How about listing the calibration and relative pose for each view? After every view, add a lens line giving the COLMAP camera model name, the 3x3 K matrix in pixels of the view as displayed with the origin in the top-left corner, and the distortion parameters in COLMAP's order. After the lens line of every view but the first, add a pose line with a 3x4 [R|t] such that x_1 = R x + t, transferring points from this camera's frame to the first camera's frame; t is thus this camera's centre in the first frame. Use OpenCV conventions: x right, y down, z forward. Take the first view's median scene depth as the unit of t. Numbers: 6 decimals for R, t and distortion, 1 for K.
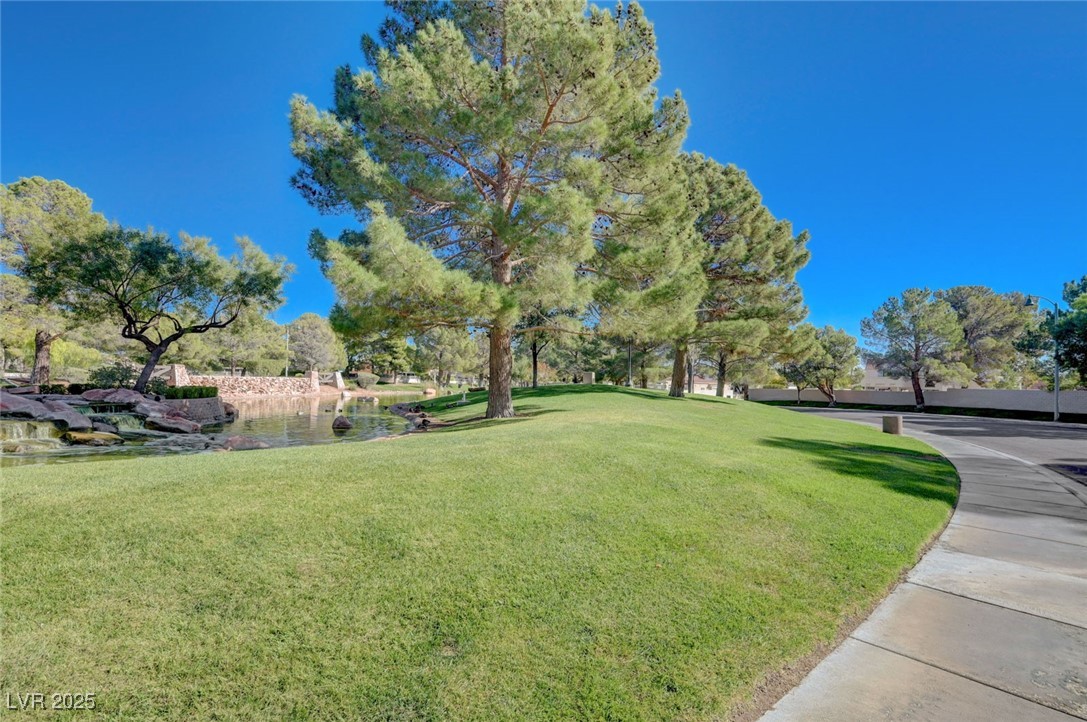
lens RADIAL K [[517.1, 0, 544.1], [0, 517.1, 362.0], [0, 0, 1]] dist [0.000812, -0.000046]
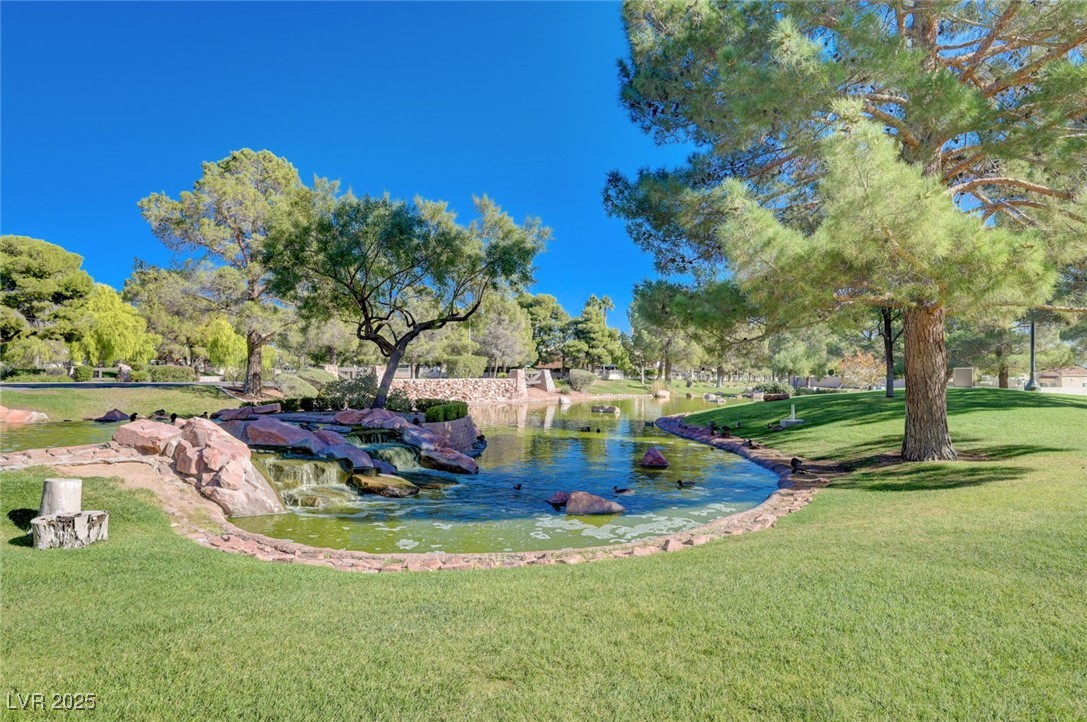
lens RADIAL K [[700.2, 0, 542.8], [0, 700.2, 361.1], [0, 0, 1]] dist [-0.004803, -0.000593]
pose [[0.947596, -0.017895, -0.318969, -0.193909], [0.023813, 0.999609, 0.014663, -0.020581], [0.318582, -0.021491, 0.947652, 0.079372]]
